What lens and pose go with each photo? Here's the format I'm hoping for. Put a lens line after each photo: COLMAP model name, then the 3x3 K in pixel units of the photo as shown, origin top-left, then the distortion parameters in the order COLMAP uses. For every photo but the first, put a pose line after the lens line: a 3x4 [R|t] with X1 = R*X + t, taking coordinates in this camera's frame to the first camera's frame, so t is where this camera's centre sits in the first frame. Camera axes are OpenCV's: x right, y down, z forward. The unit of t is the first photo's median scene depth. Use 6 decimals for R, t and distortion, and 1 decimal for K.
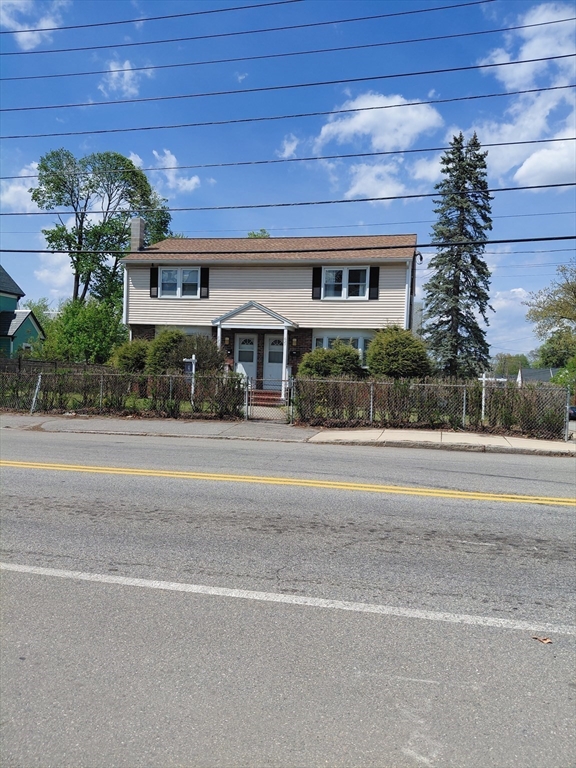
lens RADIAL K [[566.8, 0, 288.0], [0, 566.8, 384.0], [0, 0, 1]] dist [0.061548, -0.001796]
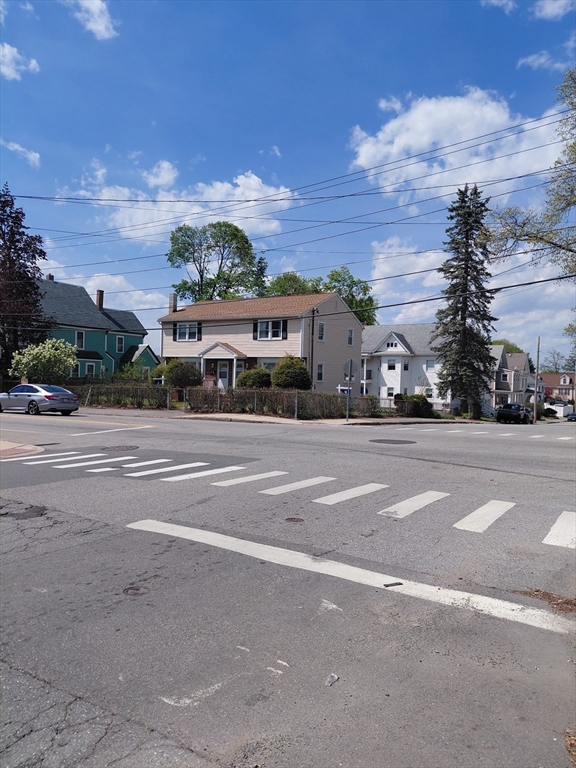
lens RADIAL K [[566.8, 0, 288.0], [0, 566.8, 384.0], [0, 0, 1]] dist [0.061548, -0.001796]
pose [[0.949658, -0.010280, -0.313118, 0.653182], [0.003850, 0.999769, -0.021147, 0.014070], [0.313263, 0.018877, 0.949479, -0.529528]]
